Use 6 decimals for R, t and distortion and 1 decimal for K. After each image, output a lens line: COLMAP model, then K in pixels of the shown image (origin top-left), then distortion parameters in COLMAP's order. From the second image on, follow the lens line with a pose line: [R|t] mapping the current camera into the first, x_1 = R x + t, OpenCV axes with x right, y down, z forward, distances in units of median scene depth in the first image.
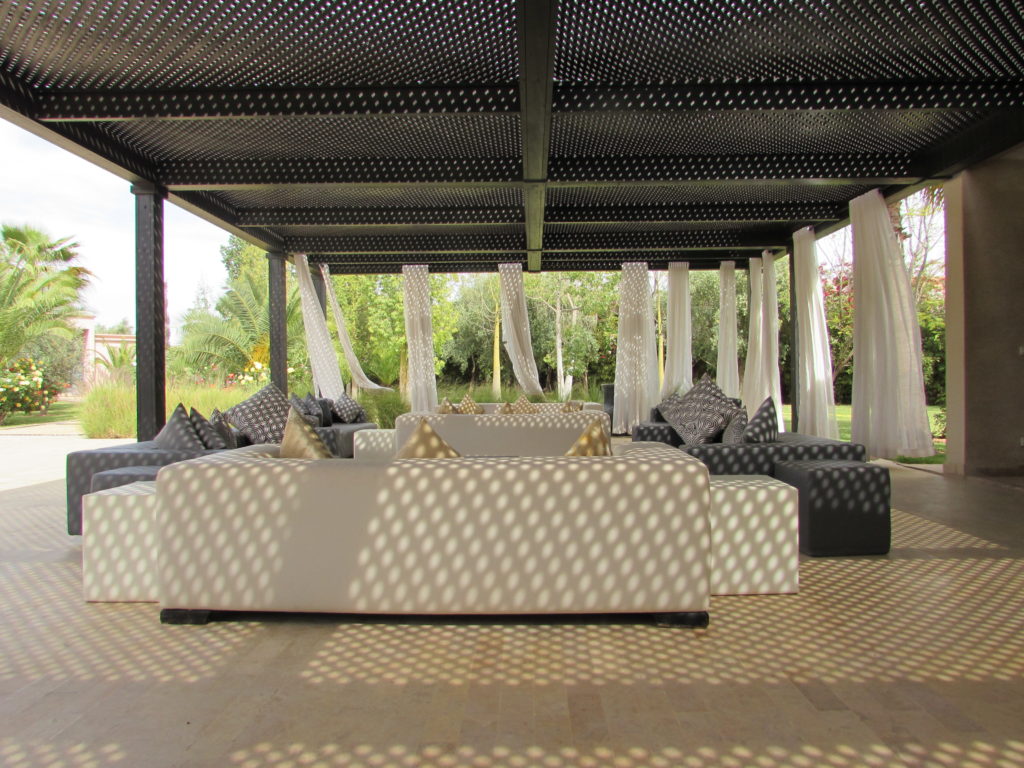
lens RADIAL K [[722.3, 0, 509.9], [0, 722.3, 385.5], [0, 0, 1]] dist [-0.040512, 0.038597]
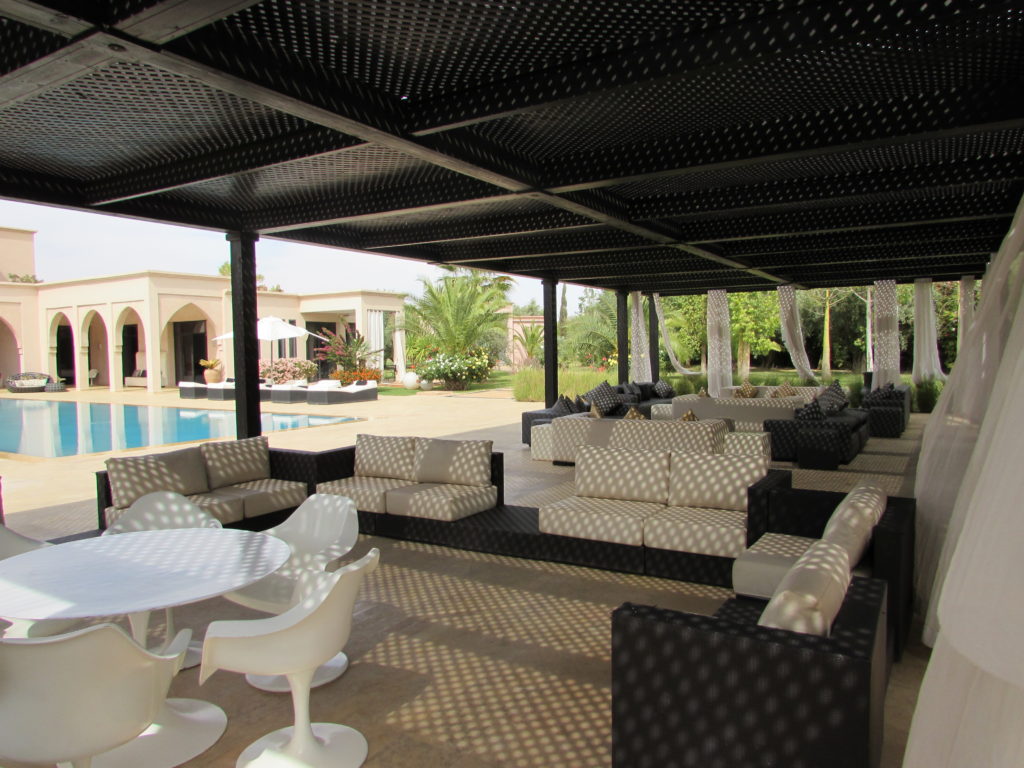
lens RADIAL K [[722.3, 0, 509.9], [0, 722.3, 385.5], [0, 0, 1]] dist [-0.040512, 0.038597]
pose [[0.865448, 0.018590, -0.500654, 0.257184], [0.007025, 0.998763, 0.049230, -0.051806], [0.500949, -0.046123, 0.864247, -0.504762]]
